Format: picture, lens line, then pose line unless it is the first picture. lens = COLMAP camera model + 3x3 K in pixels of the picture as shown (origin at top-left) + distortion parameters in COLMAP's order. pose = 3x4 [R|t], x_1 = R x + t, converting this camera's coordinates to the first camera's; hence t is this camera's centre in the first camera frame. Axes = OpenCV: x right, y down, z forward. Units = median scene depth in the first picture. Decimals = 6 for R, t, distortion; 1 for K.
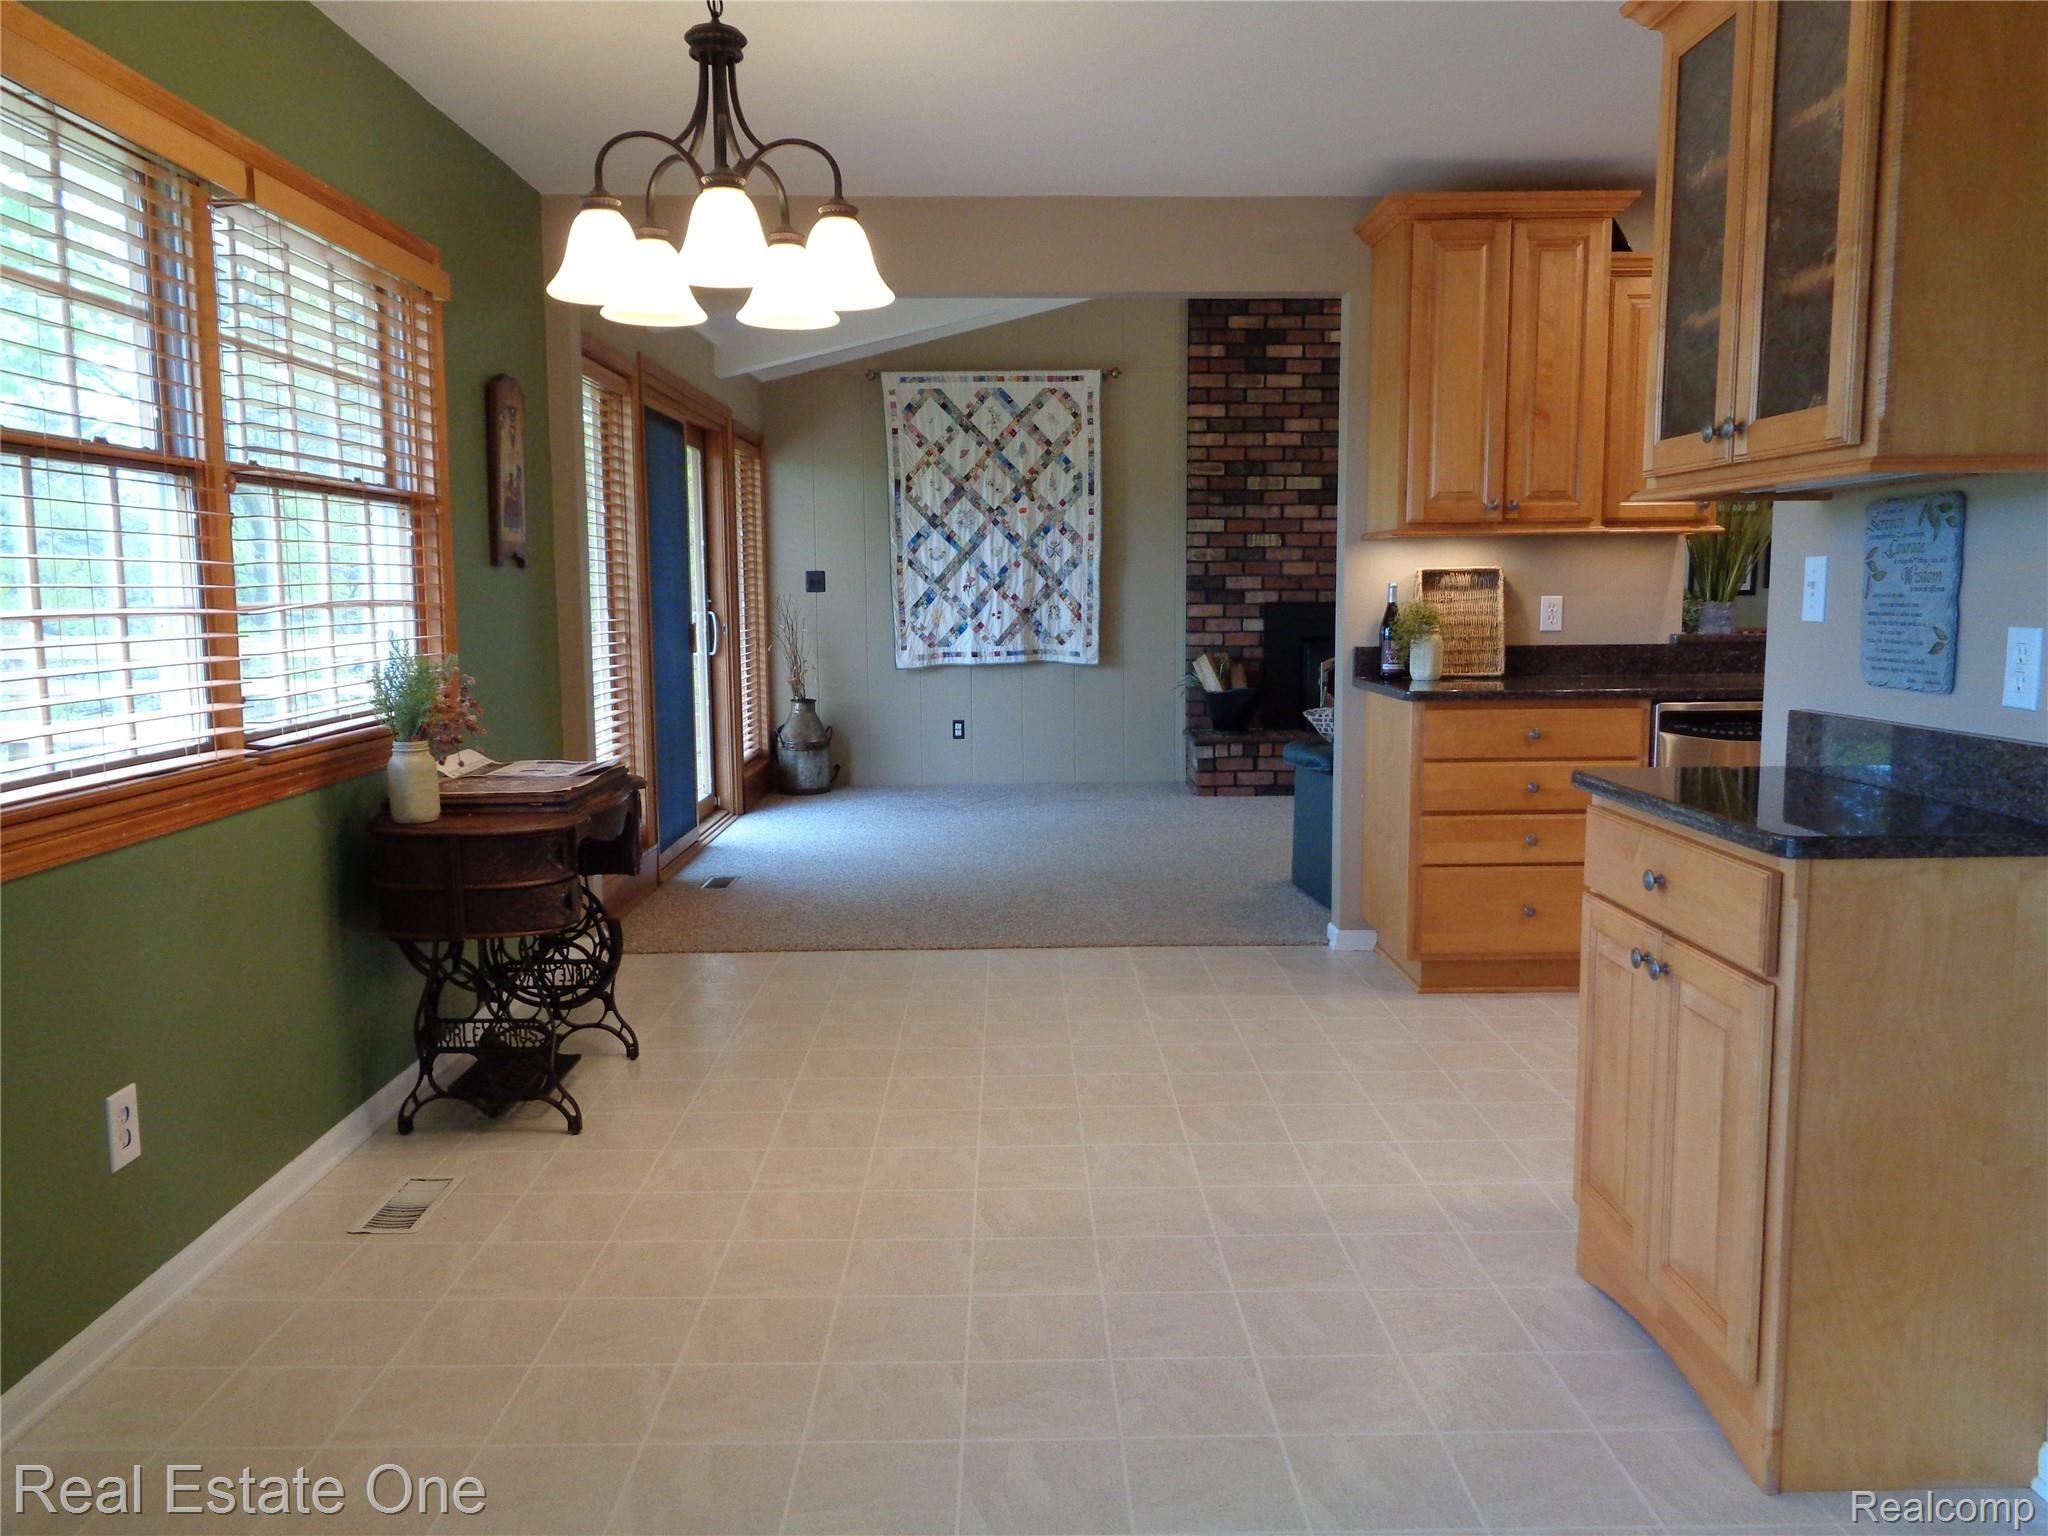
lens RADIAL K [[1535.2, 0, 1023.3], [0, 1535.2, 767.1], [0, 0, 1]] dist [-0.001529, 0.004510]
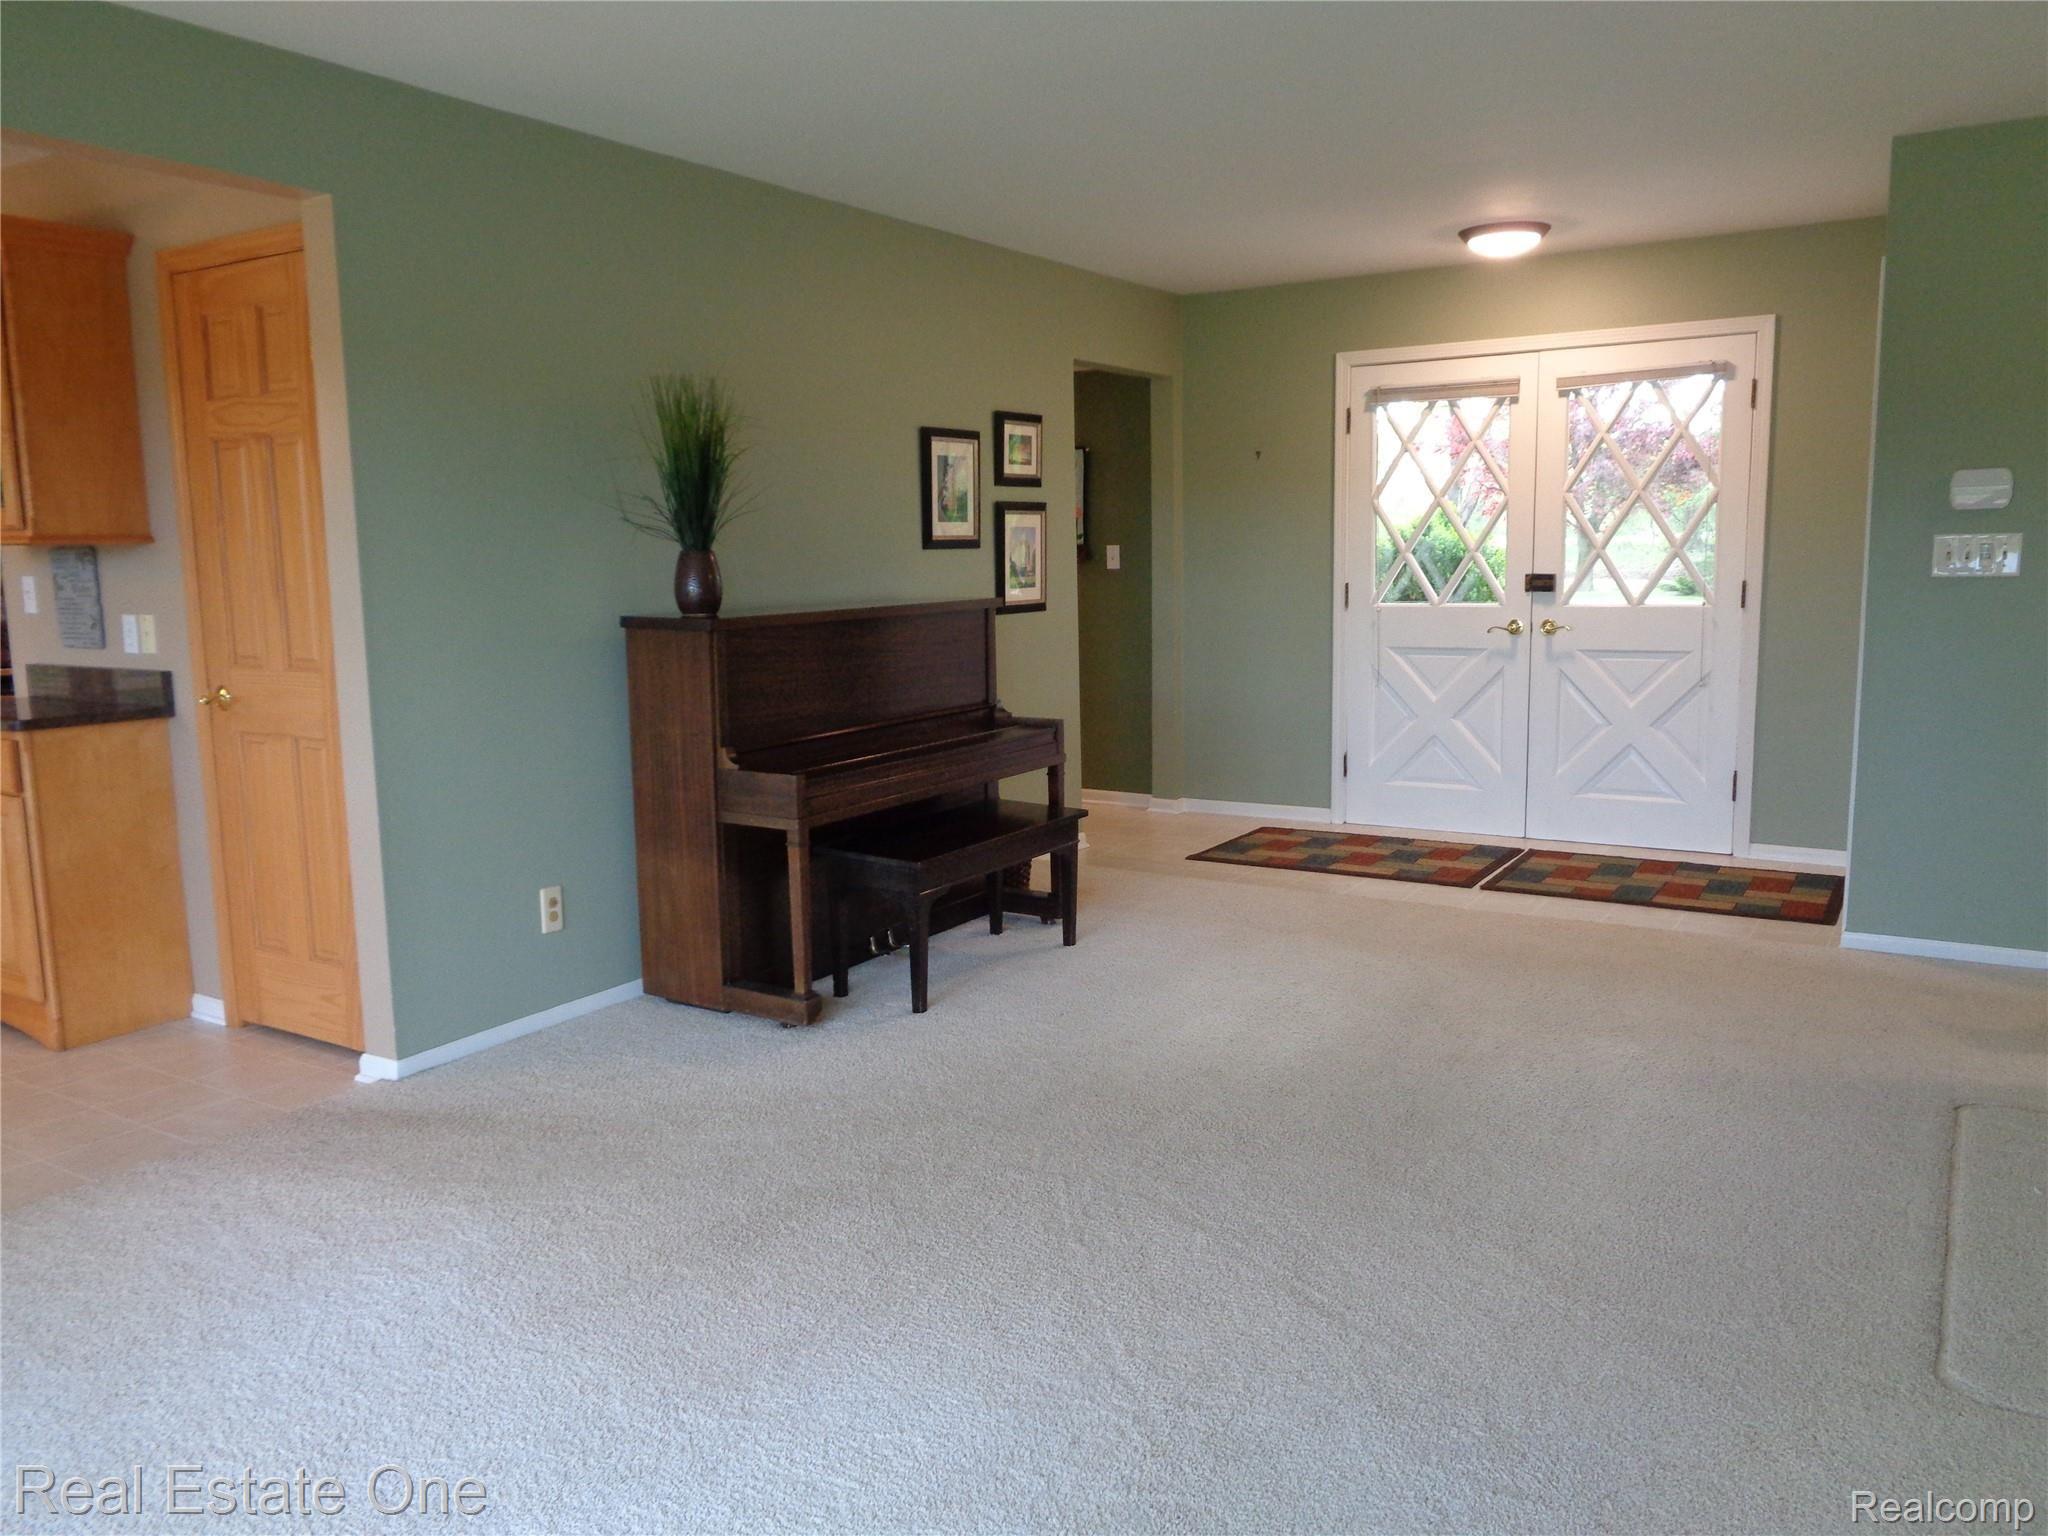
lens RADIAL K [[1535.2, 0, 1023.7], [0, 1535.2, 766.6], [0, 0, 1]] dist [-0.001529, 0.004510]
pose [[0.539764, -0.118401, 0.833448, -0.419551], [0.109376, 0.991531, 0.070024, 0.093556], [-0.834680, 0.053363, 0.548143, -1.061950]]
